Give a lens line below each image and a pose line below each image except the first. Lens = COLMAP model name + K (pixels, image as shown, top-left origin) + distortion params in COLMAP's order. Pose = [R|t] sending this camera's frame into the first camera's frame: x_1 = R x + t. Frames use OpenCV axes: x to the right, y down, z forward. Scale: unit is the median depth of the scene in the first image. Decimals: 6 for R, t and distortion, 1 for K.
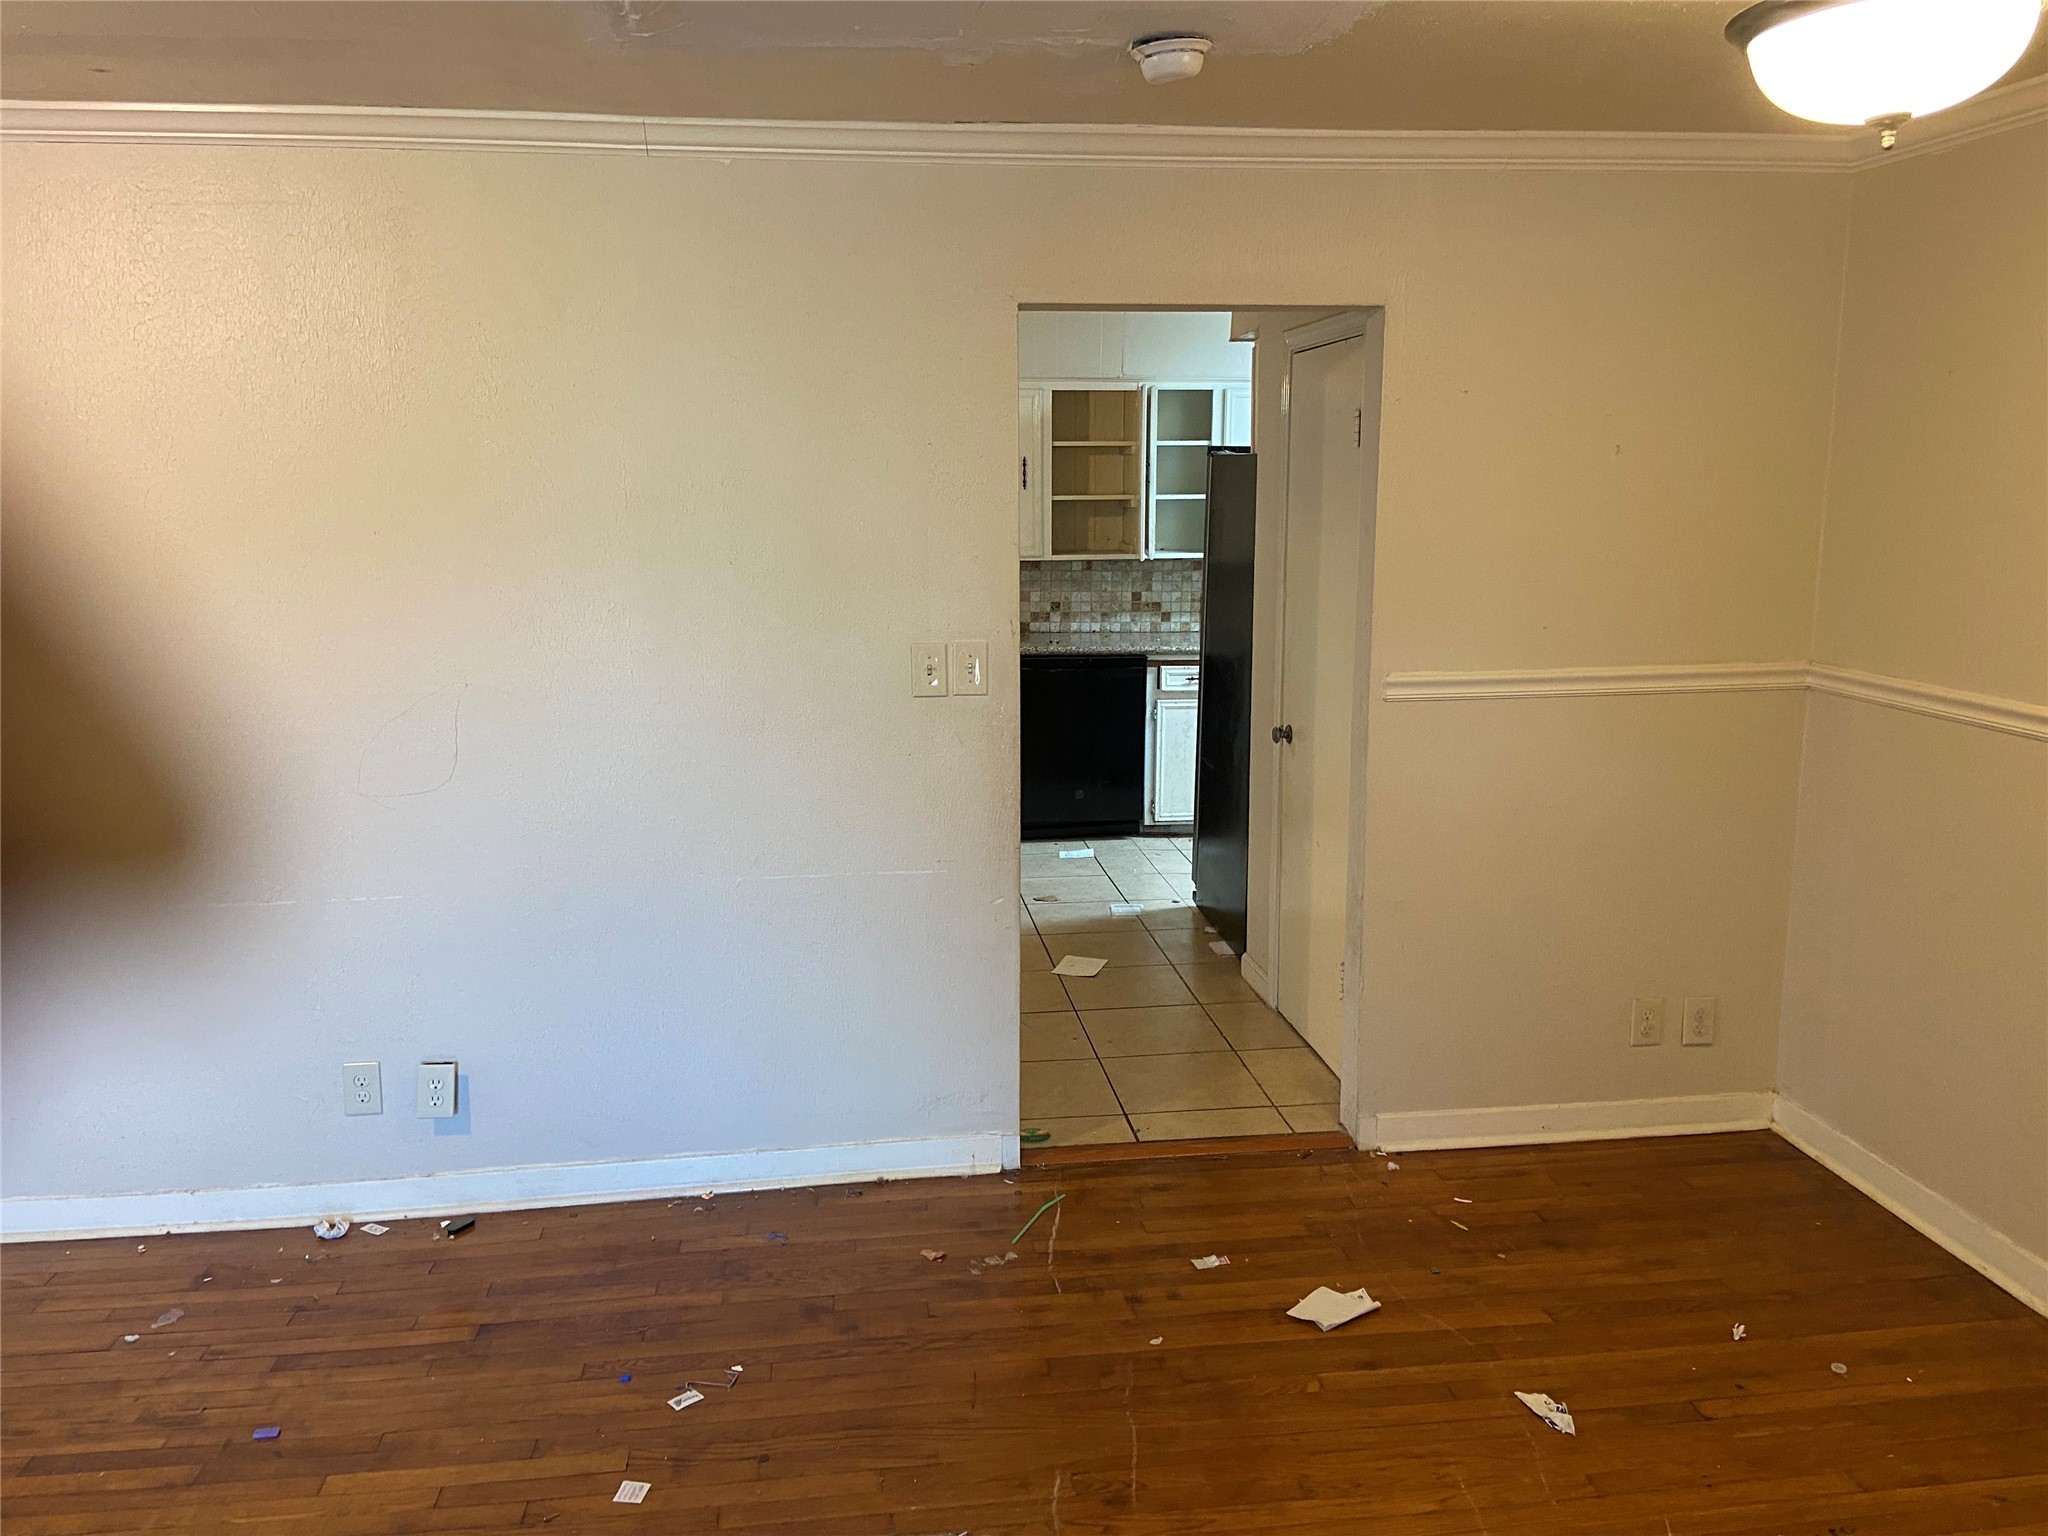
lens RADIAL K [[1528.5, 0, 1021.3], [0, 1528.5, 731.3], [0, 0, 1]] dist [0.133841, -0.171835]
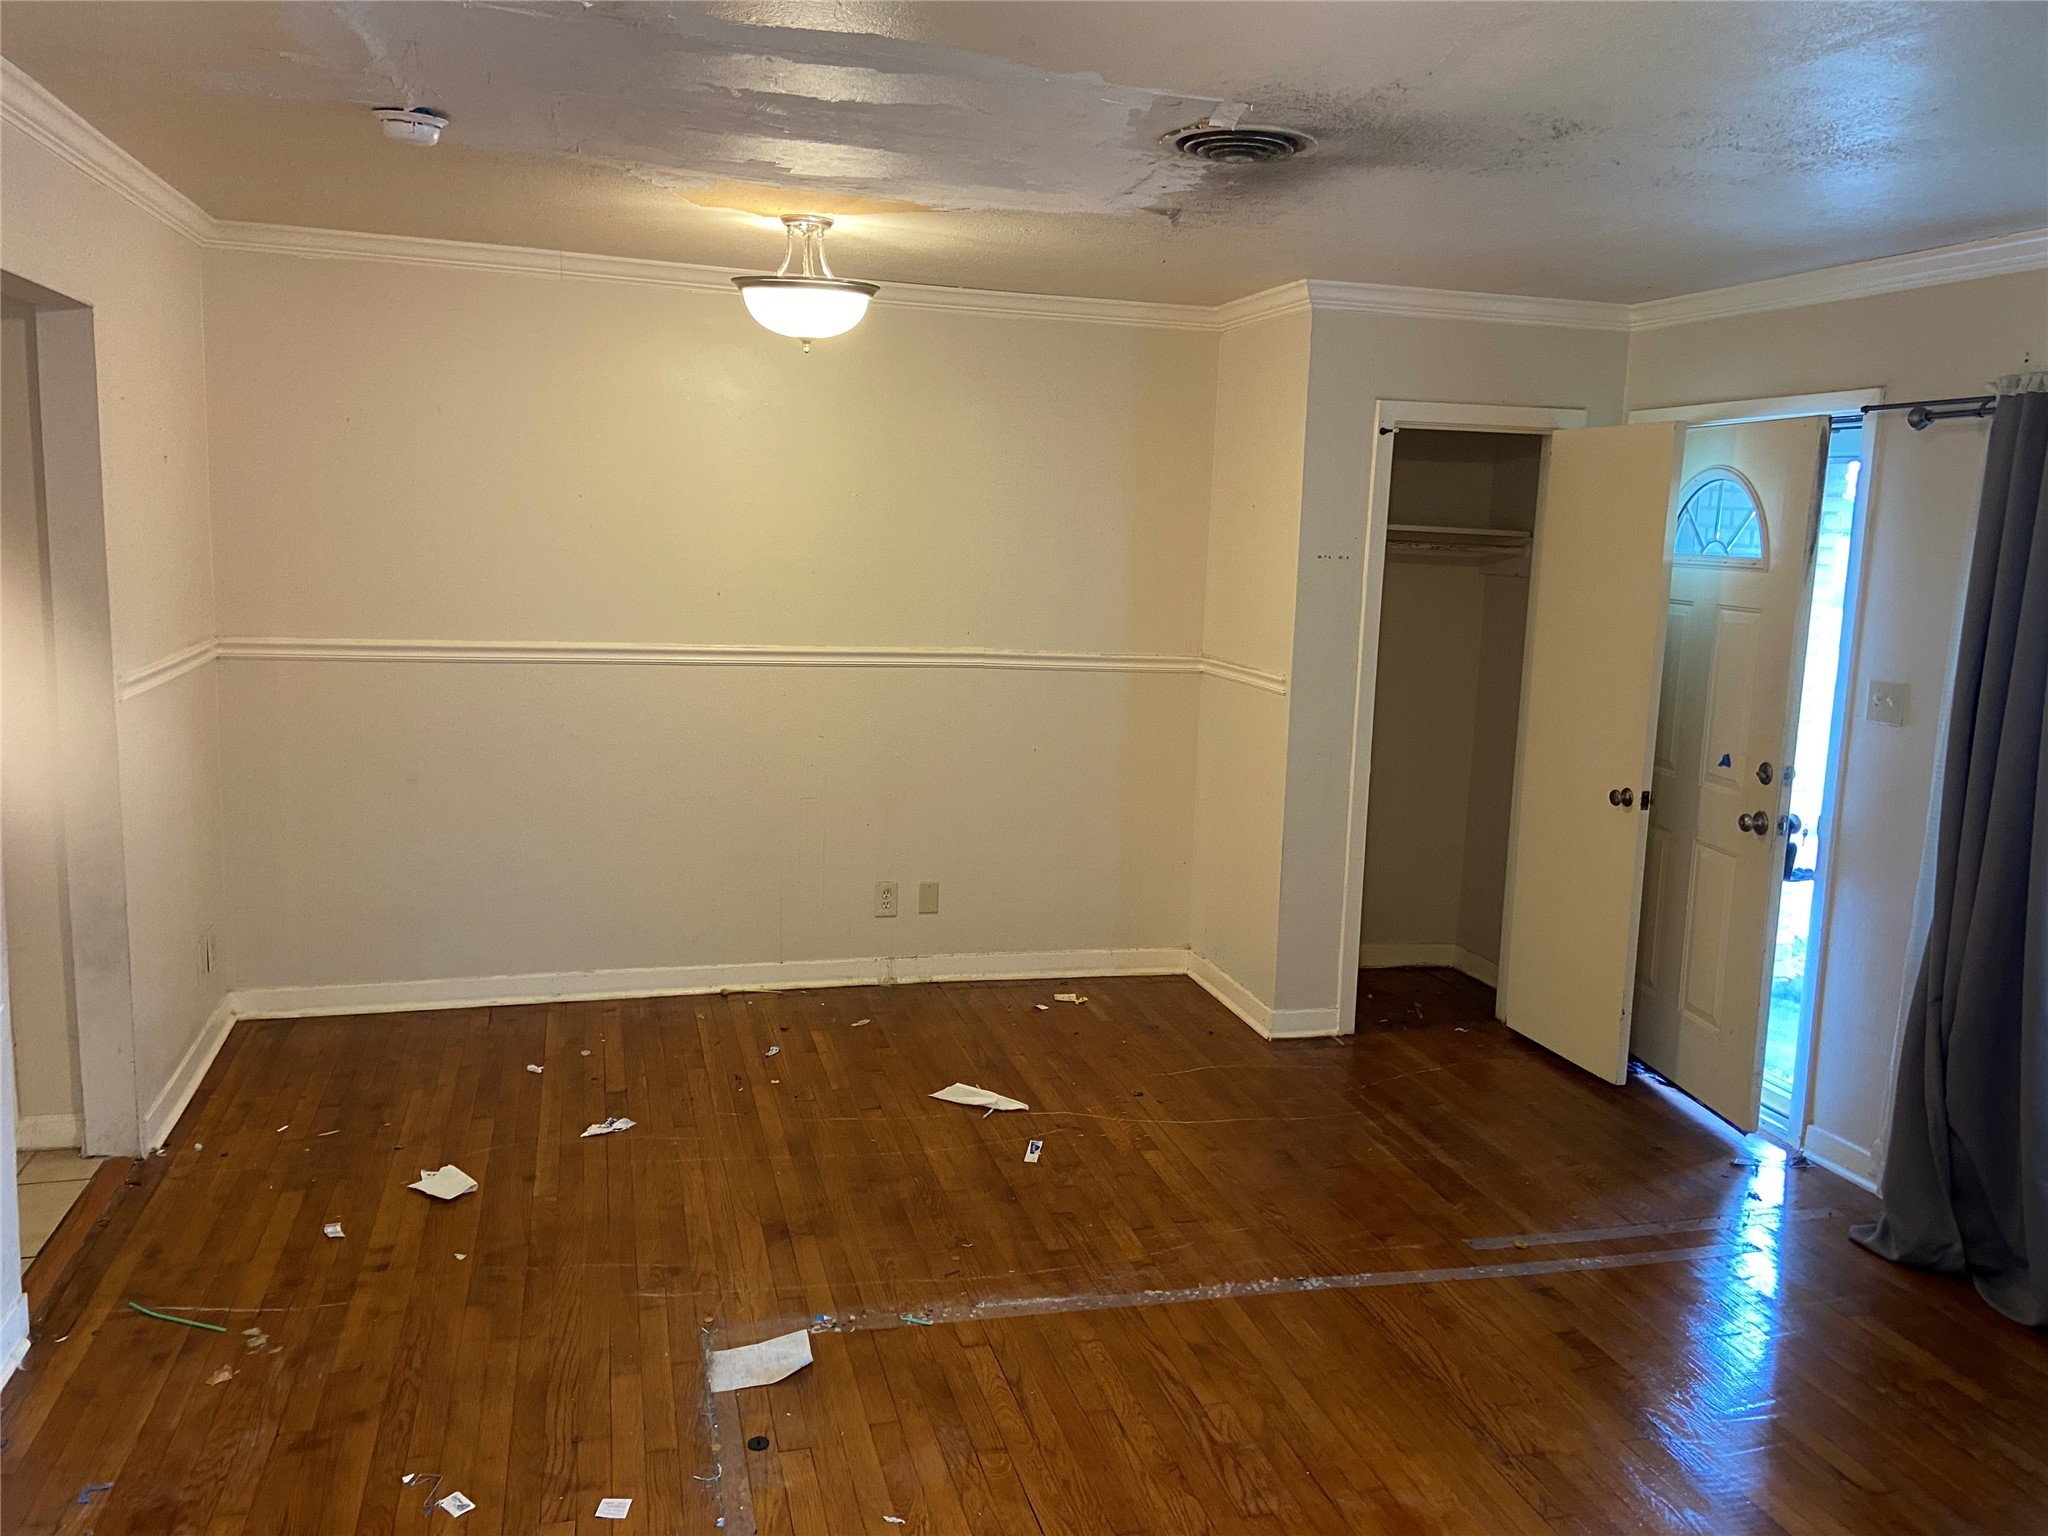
lens RADIAL K [[1528.5, 0, 1021.3], [0, 1528.5, 731.3], [0, 0, 1]] dist [0.133841, -0.171835]
pose [[-0.138419, -0.137017, 0.980850, -0.983123], [0.123818, 0.980219, 0.154402, -0.100892], [-0.982603, 0.142819, -0.118716, 0.649962]]
